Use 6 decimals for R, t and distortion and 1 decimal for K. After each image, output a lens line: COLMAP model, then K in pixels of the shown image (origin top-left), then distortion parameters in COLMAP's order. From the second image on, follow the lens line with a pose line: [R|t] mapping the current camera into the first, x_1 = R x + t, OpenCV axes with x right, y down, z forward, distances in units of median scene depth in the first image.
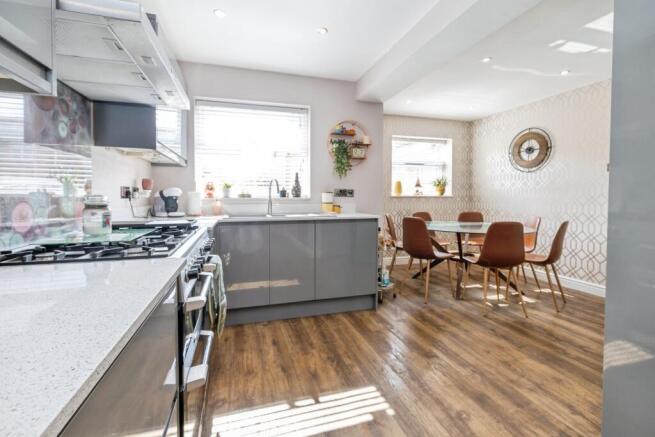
lens RADIAL K [[286.9, 0, 324.3], [0, 286.9, 203.7], [0, 0, 1]] dist [-0.001033, 0.000136]
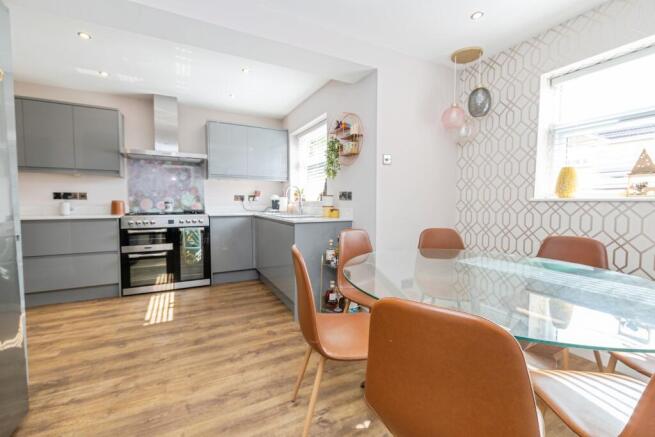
lens RADIAL K [[286.9, 0, 327.7], [0, 286.9, 213.3], [0, 0, 1]] dist [-0.001033, 0.000136]
pose [[0.174948, 0.043845, -0.983601, 1.190118], [-0.030802, 0.998763, 0.039042, -0.020545], [0.984096, 0.023467, 0.176082, 1.001799]]
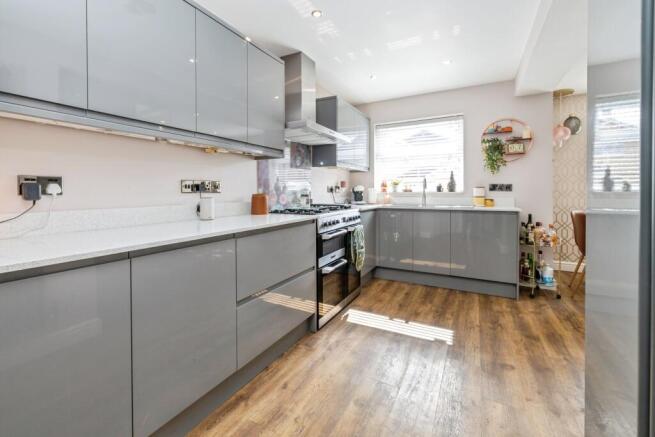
lens RADIAL K [[286.9, 0, 324.3], [0, 286.9, 192.6], [0, 0, 1]] dist [-0.001033, 0.000136]
pose [[0.707902, -0.001227, -0.706309, 0.452372], [-0.014721, 0.999756, -0.016490, 0.011122], [0.706157, 0.022071, 0.707711, -0.255298]]
